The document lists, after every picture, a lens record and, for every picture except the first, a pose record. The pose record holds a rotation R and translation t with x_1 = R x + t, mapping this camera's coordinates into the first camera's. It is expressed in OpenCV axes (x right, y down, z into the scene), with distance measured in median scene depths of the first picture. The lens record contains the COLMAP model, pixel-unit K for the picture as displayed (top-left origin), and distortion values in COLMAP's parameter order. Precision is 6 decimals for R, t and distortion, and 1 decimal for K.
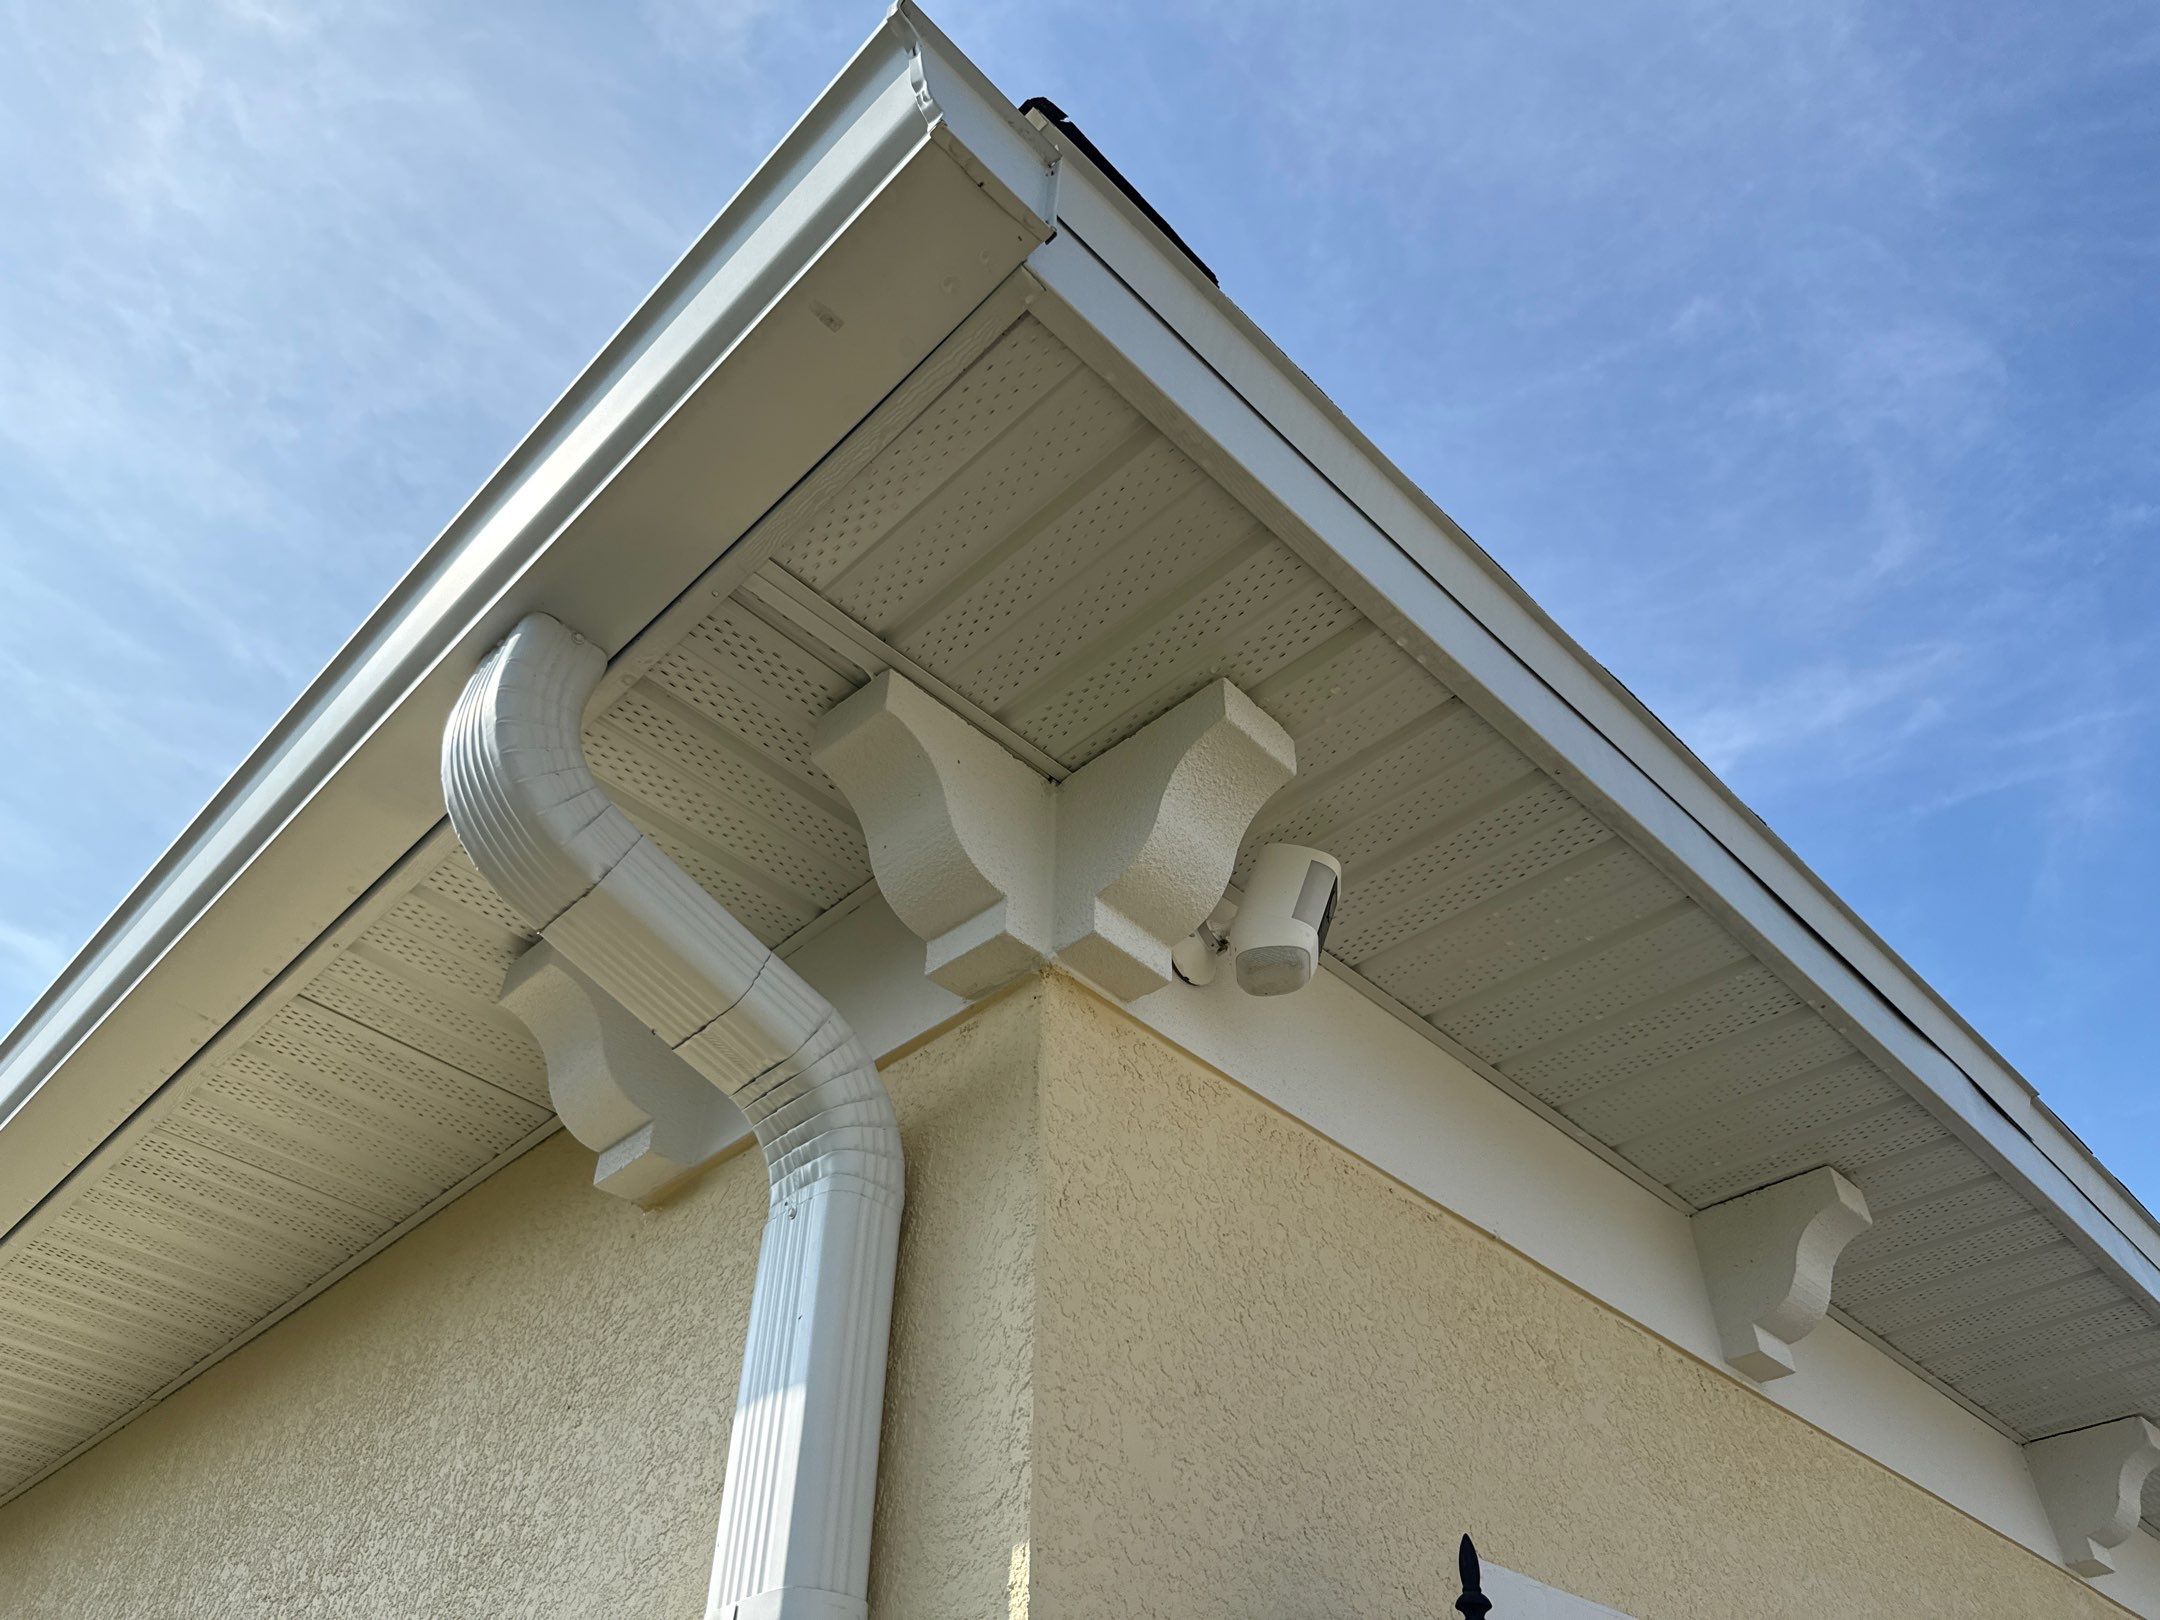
lens RADIAL K [[1521.1, 0, 1080.0], [0, 1521.1, 810.0], [0, 0, 1]] dist [0.158626, -0.306735]
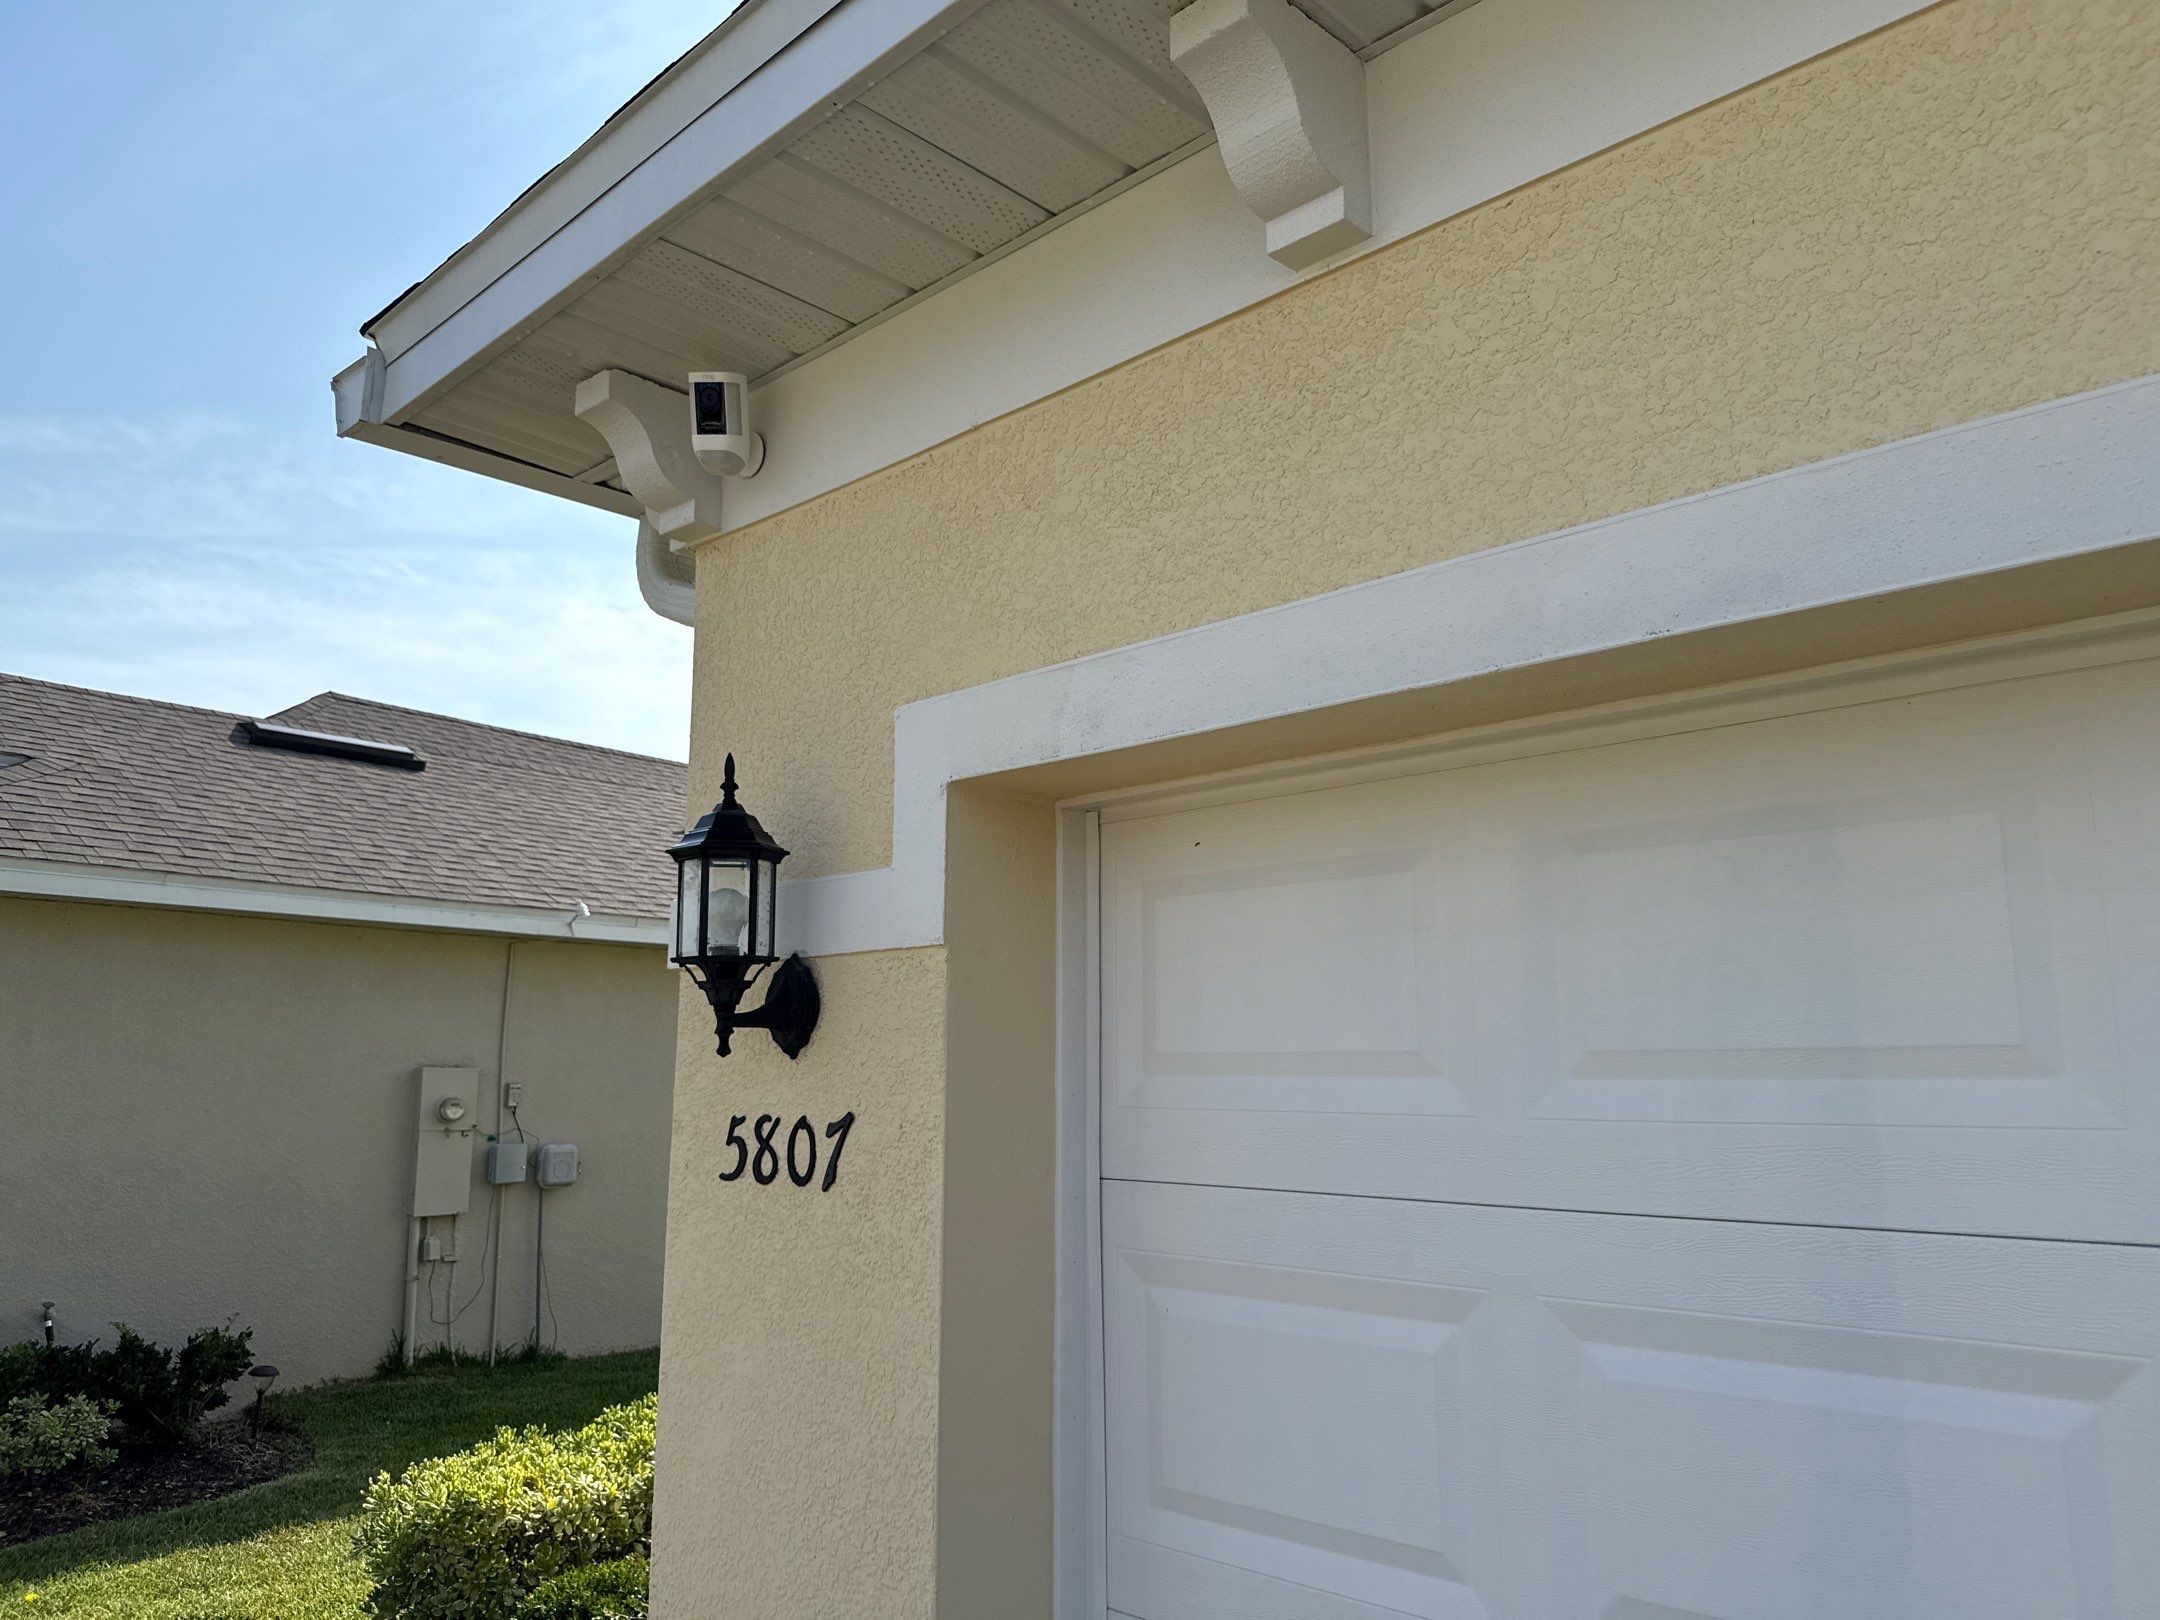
lens RADIAL K [[1521.1, 0, 1080.0], [0, 1521.1, 810.0], [0, 0, 1]] dist [0.158626, -0.306735]
pose [[-0.004980, -0.170904, -0.985275, 1.476658], [0.661646, 0.738214, -0.131394, 0.746389], [0.749800, -0.652558, 0.109402, 0.766359]]
